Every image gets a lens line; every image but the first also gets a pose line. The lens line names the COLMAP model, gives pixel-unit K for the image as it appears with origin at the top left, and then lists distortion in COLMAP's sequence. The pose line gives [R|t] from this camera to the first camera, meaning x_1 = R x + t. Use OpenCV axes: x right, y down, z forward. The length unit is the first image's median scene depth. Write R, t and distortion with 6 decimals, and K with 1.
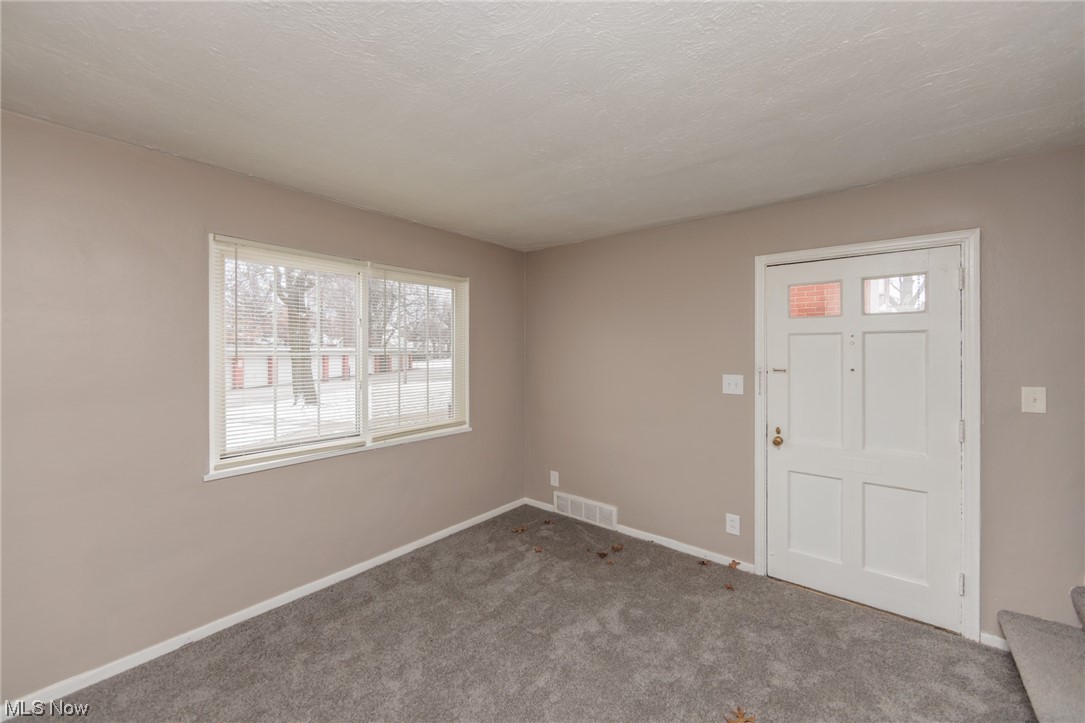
lens RADIAL K [[421.7, 0, 547.2], [0, 421.7, 354.1], [0, 0, 1]] dist [-0.002404, -0.001404]
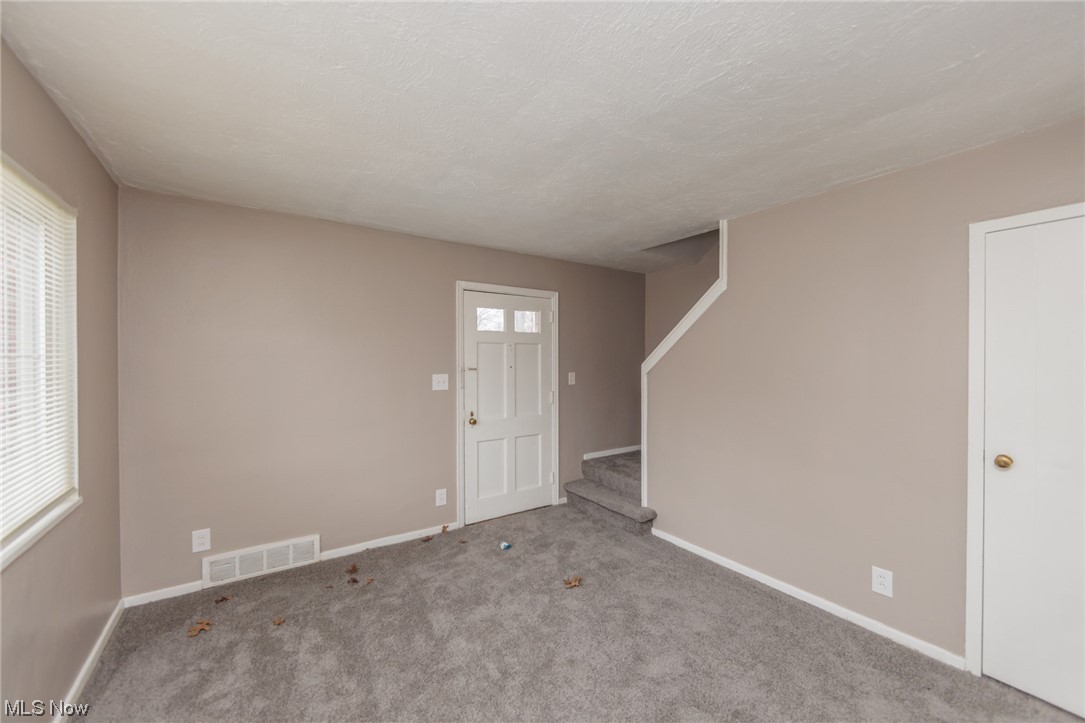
lens RADIAL K [[421.7, 0, 545.7], [0, 421.7, 362.1], [0, 0, 1]] dist [-0.002404, -0.001404]
pose [[0.285780, -0.009159, 0.958252, -0.630749], [0.005027, 0.999955, 0.008059, 0.006328], [-0.958282, 0.002514, 0.285813, 0.362087]]
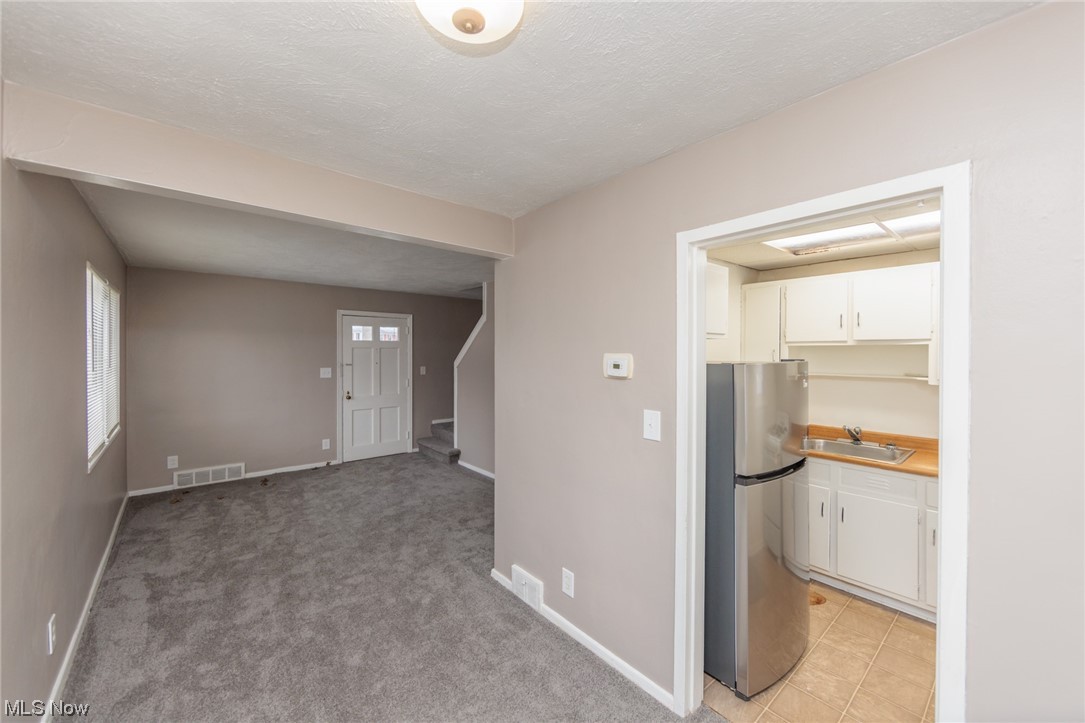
lens RADIAL K [[421.7, 0, 540.7], [0, 421.7, 351.4], [0, 0, 1]] dist [-0.002404, -0.001404]
pose [[0.186786, -0.000578, 0.982401, -1.289411], [0.002492, 0.999997, 0.000115, -0.024816], [-0.982398, 0.002426, 0.186786, -0.343398]]
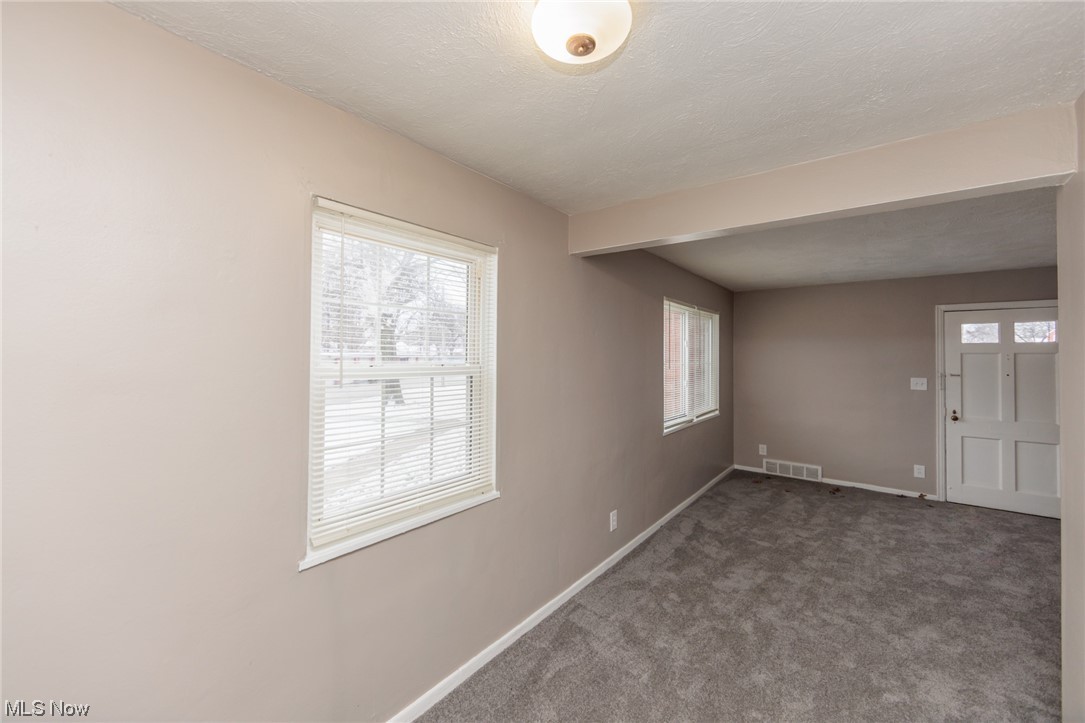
lens RADIAL K [[421.7, 0, 541.5], [0, 421.7, 353.5], [0, 0, 1]] dist [-0.002404, -0.001404]
pose [[0.999966, 0.004711, 0.006711, -1.003398], [-0.004630, 0.999918, -0.011946, -0.017699], [-0.006766, 0.011915, 0.999906, -0.589039]]
